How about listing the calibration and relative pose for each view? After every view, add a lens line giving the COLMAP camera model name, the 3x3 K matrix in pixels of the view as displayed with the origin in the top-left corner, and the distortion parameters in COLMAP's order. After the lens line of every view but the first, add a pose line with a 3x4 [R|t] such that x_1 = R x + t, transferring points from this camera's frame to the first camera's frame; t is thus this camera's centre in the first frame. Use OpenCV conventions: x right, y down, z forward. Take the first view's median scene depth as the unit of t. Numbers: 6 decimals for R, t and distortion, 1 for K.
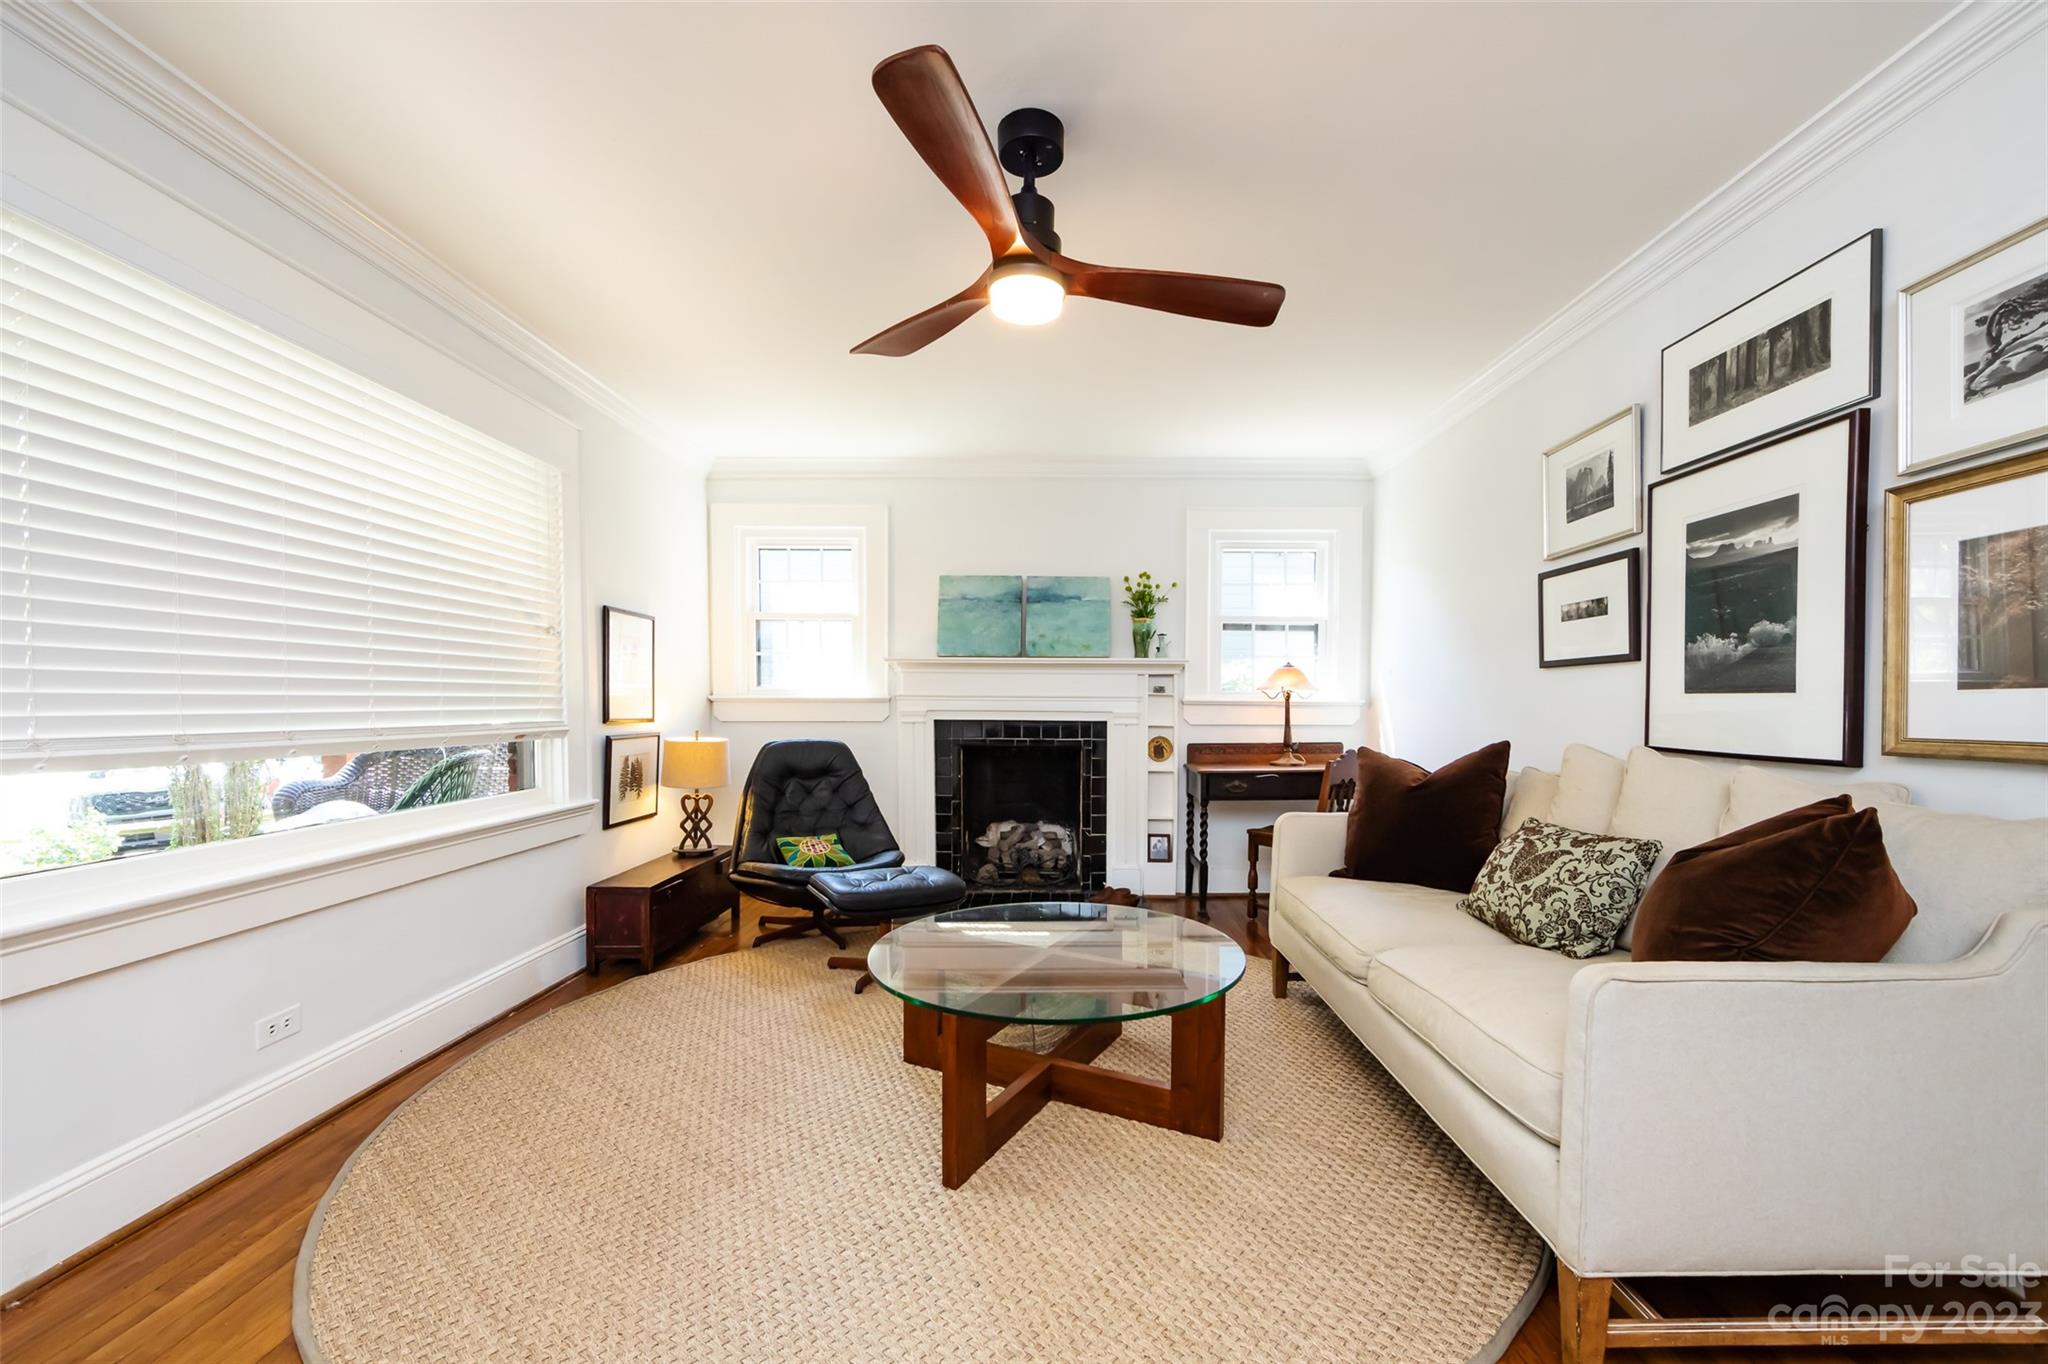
lens RADIAL K [[817.9, 0, 1030.6], [0, 817.9, 719.8], [0, 0, 1]] dist [-0.001273, -0.000197]
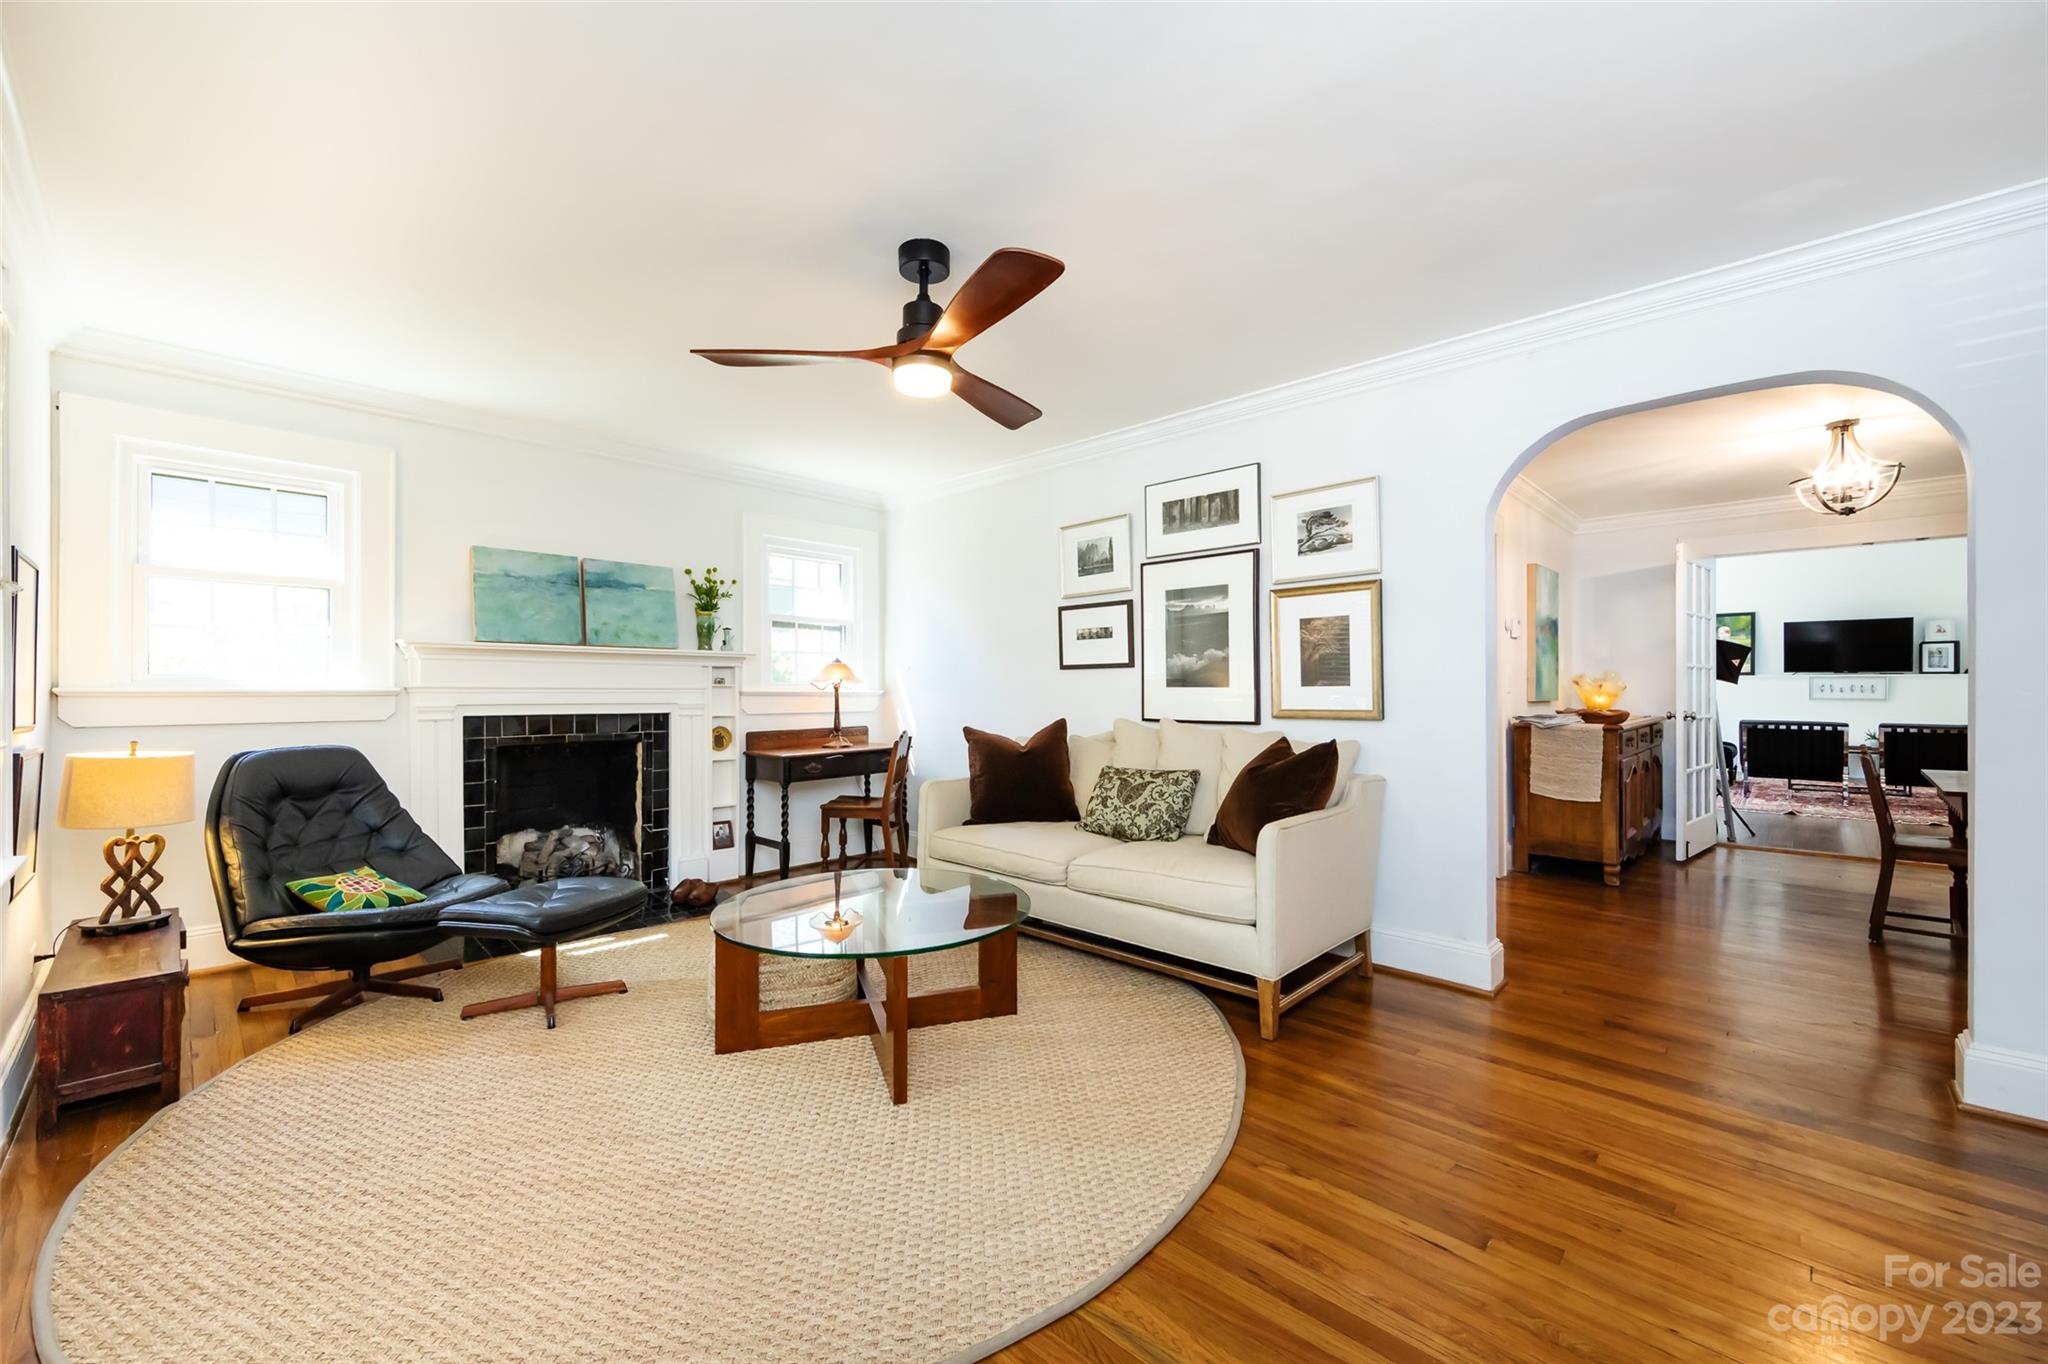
lens RADIAL K [[818.5, 0, 1018.6], [0, 818.5, 677.0], [0, 0, 1]] dist [-0.000498, -0.000446]
pose [[0.692479, 0.006819, 0.721406, -0.392895], [0.019863, 0.999396, -0.028512, -0.006062], [-0.721164, 0.034073, 0.691926, 0.012214]]
